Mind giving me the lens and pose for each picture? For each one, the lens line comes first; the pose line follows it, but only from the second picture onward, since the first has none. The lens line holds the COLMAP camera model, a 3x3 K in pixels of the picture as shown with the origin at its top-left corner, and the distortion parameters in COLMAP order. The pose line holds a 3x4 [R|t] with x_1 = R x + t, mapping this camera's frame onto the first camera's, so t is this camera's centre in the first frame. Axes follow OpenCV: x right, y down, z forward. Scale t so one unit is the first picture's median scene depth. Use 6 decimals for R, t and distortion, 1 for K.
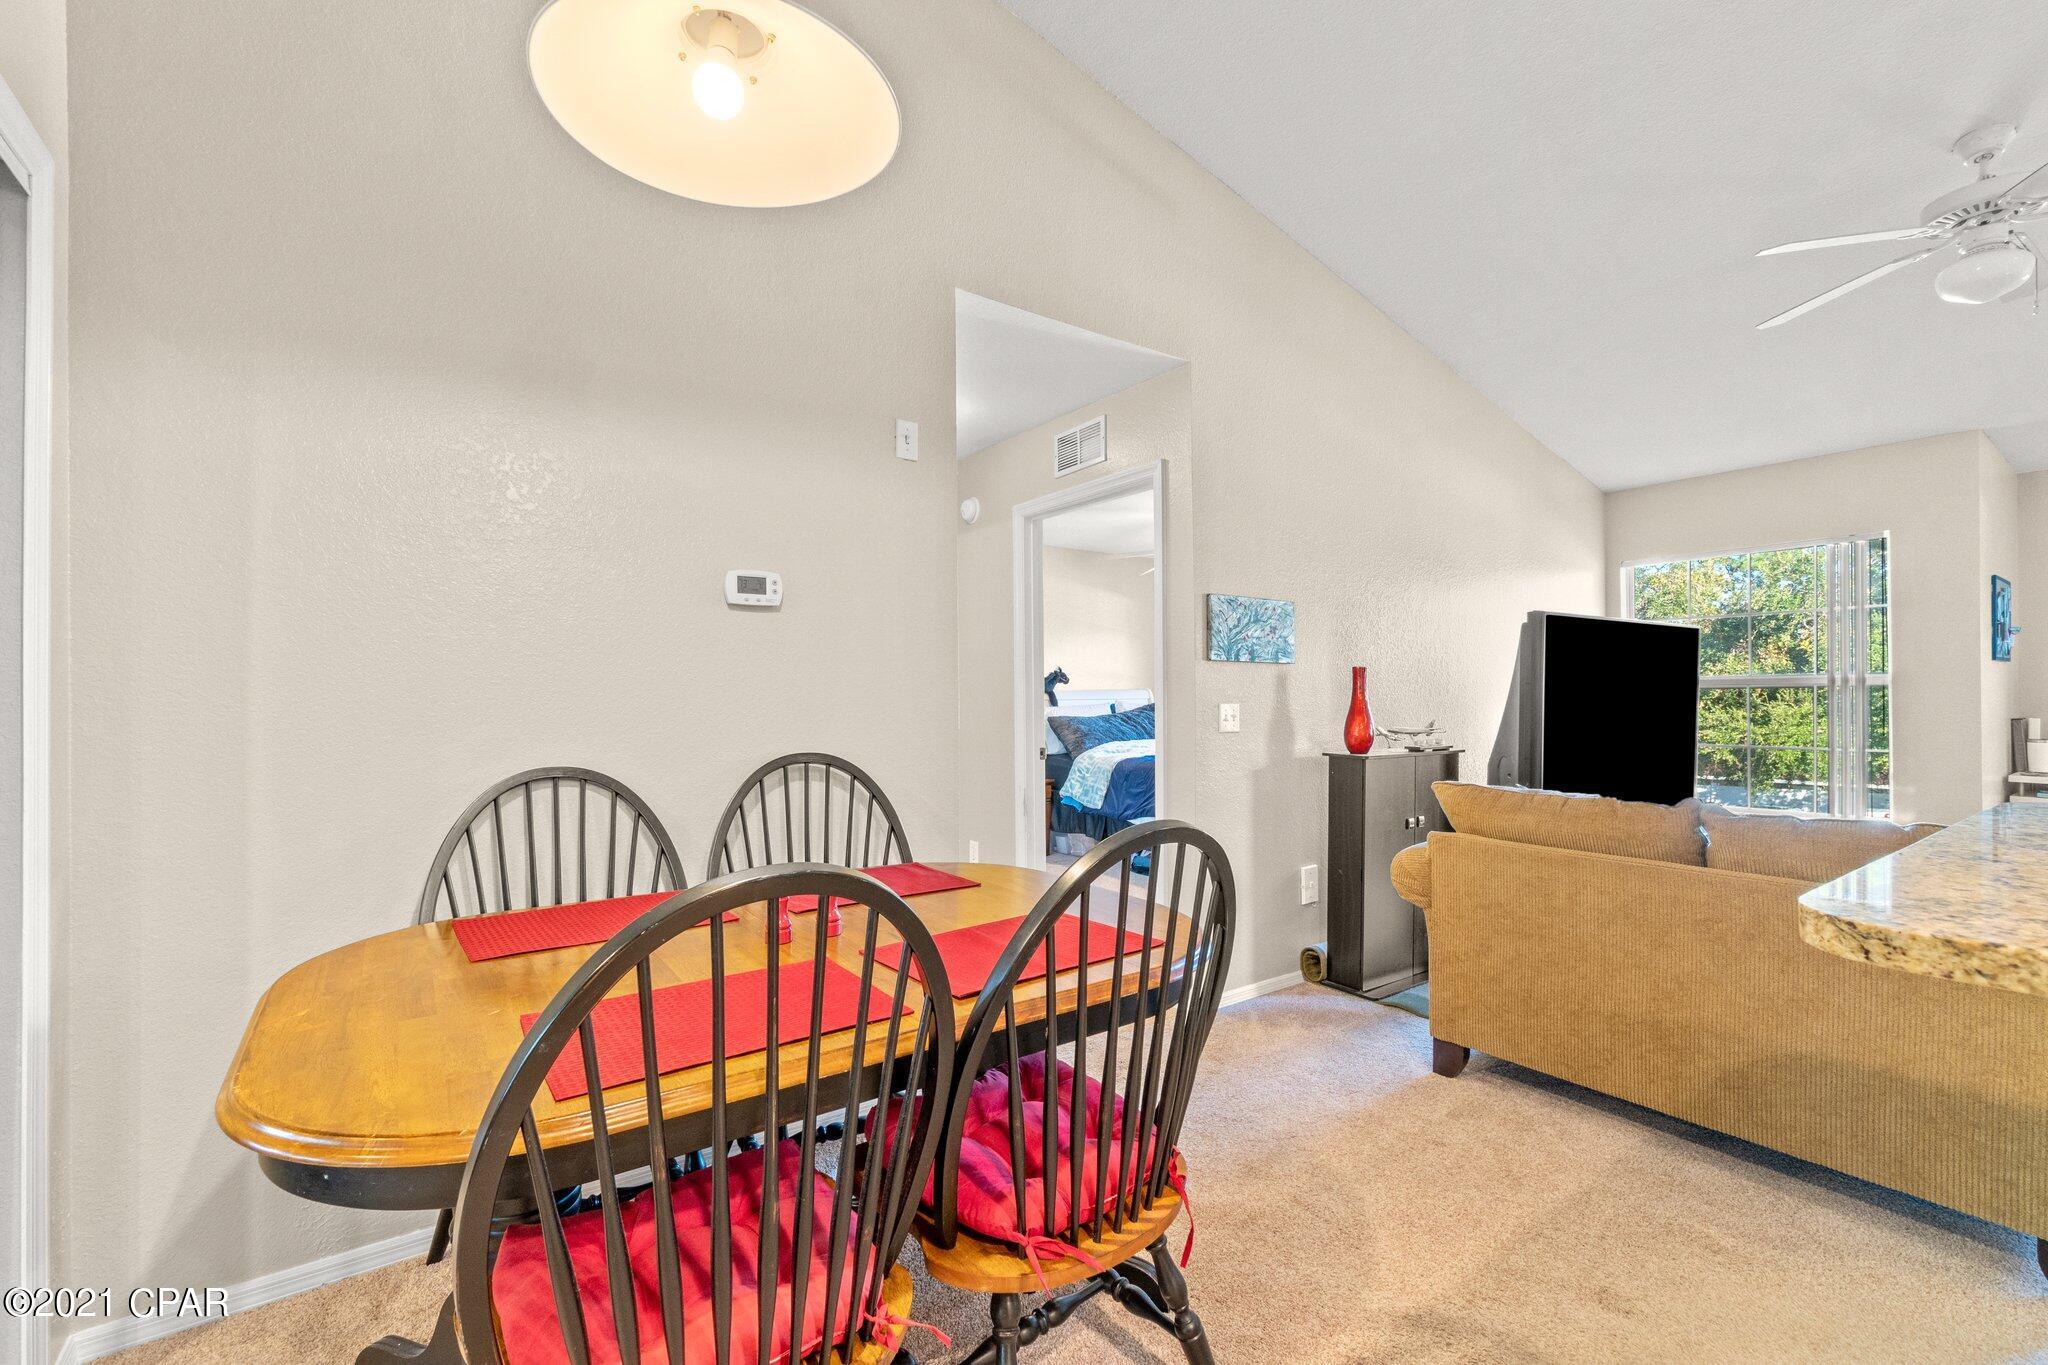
lens RADIAL K [[883.8, 0, 1027.0], [0, 883.8, 688.3], [0, 0, 1]] dist [-0.001863, 0.000091]
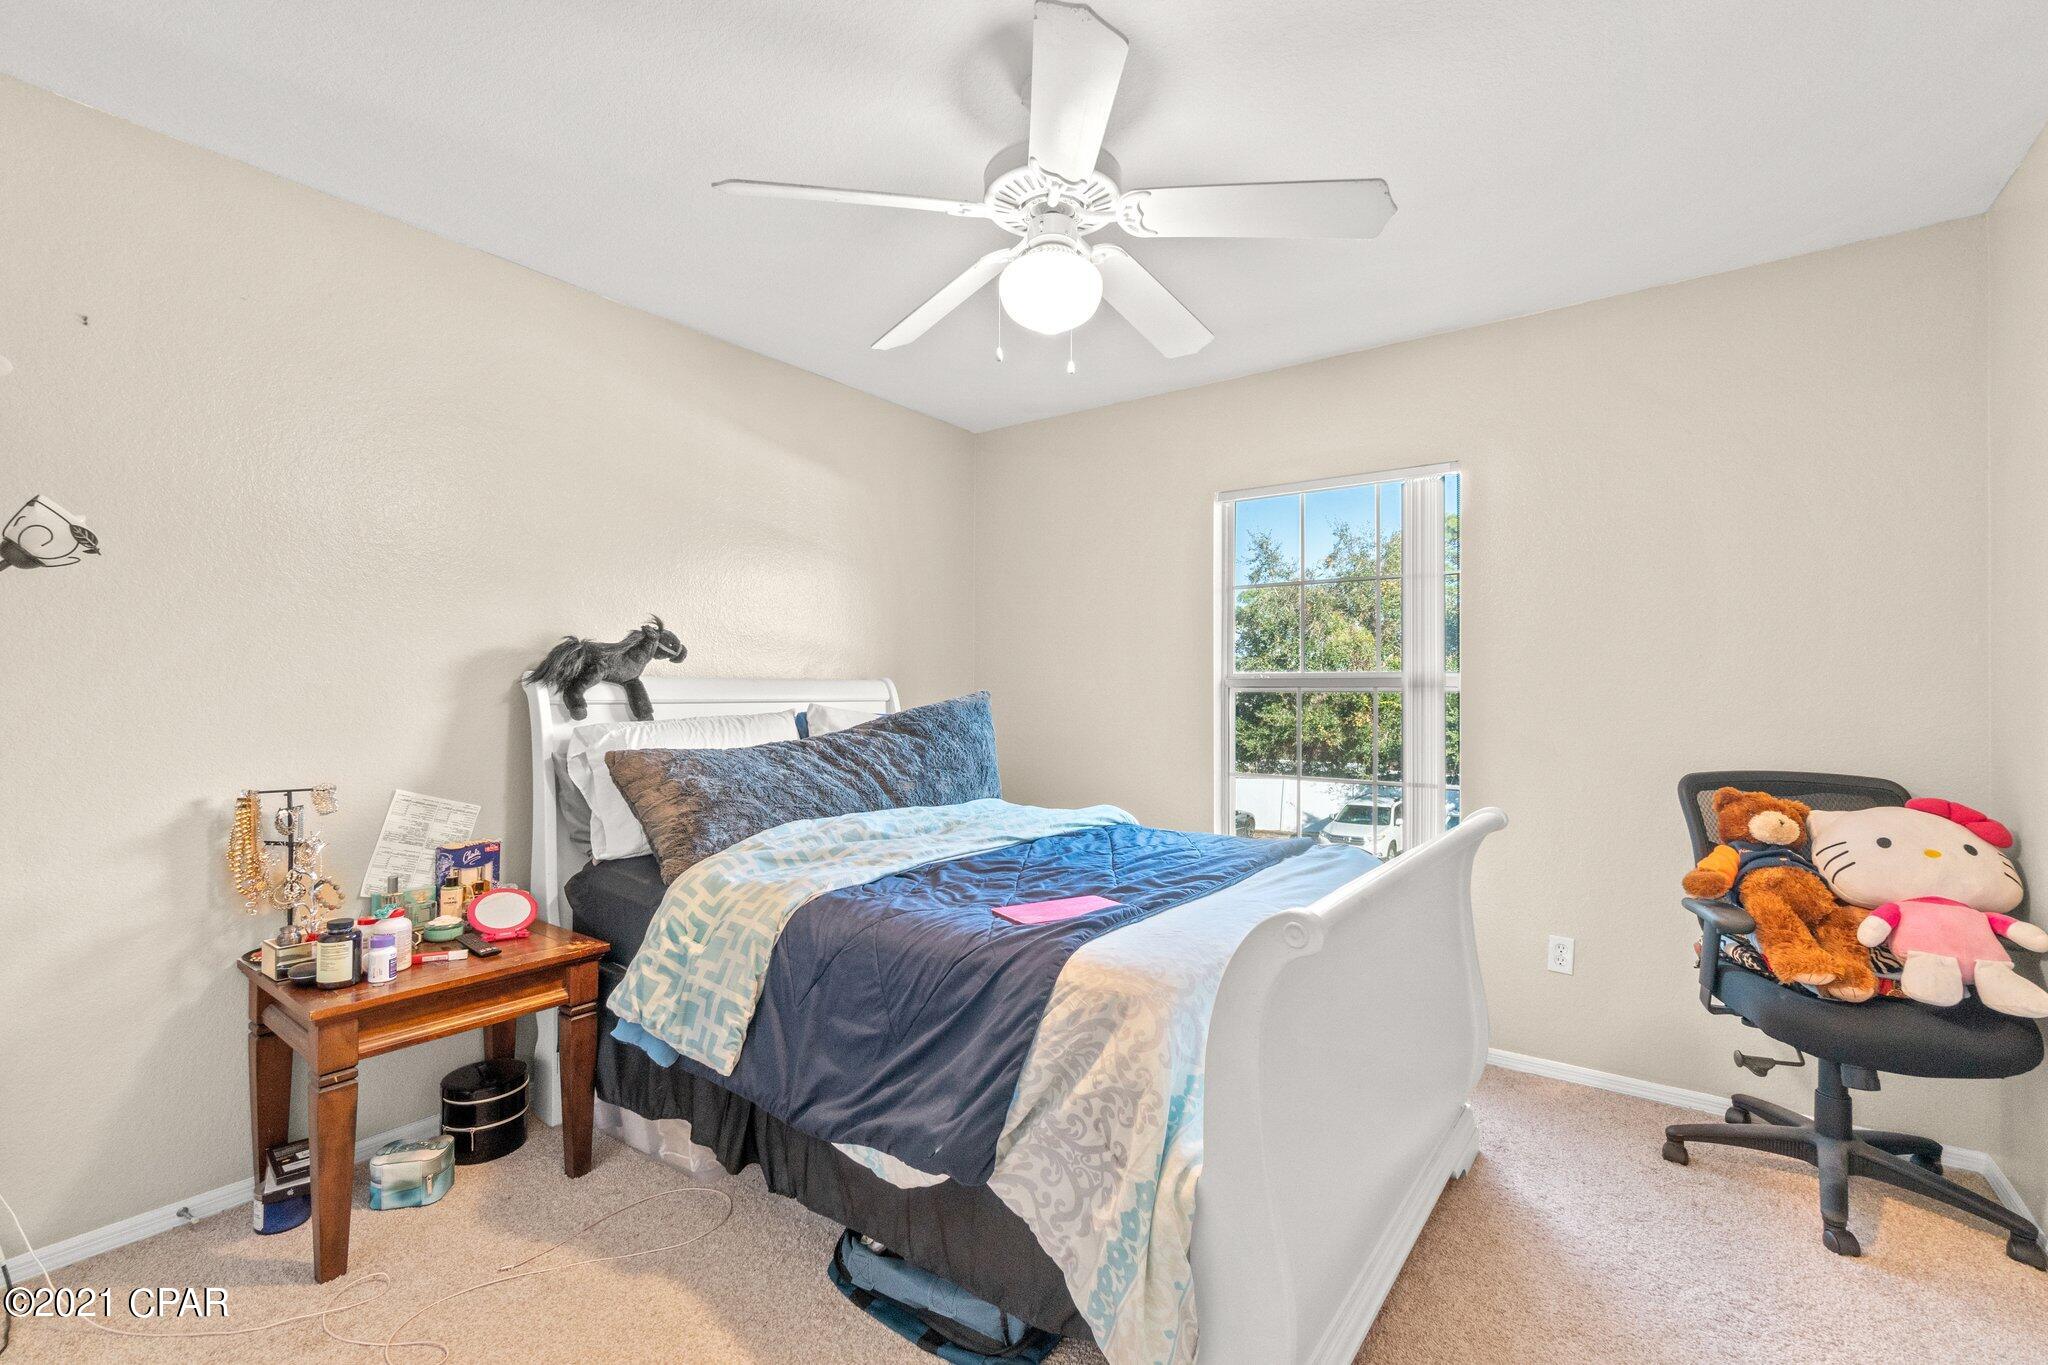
lens RADIAL K [[883.8, 0, 1027.0], [0, 883.8, 688.3], [0, 0, 1]] dist [-0.001863, 0.000091]
pose [[0.955581, 0.004837, 0.294690, 0.080884], [-0.004620, 0.999988, -0.001432, 0.006821], [-0.294693, 0.000007, 0.955592, 0.622912]]
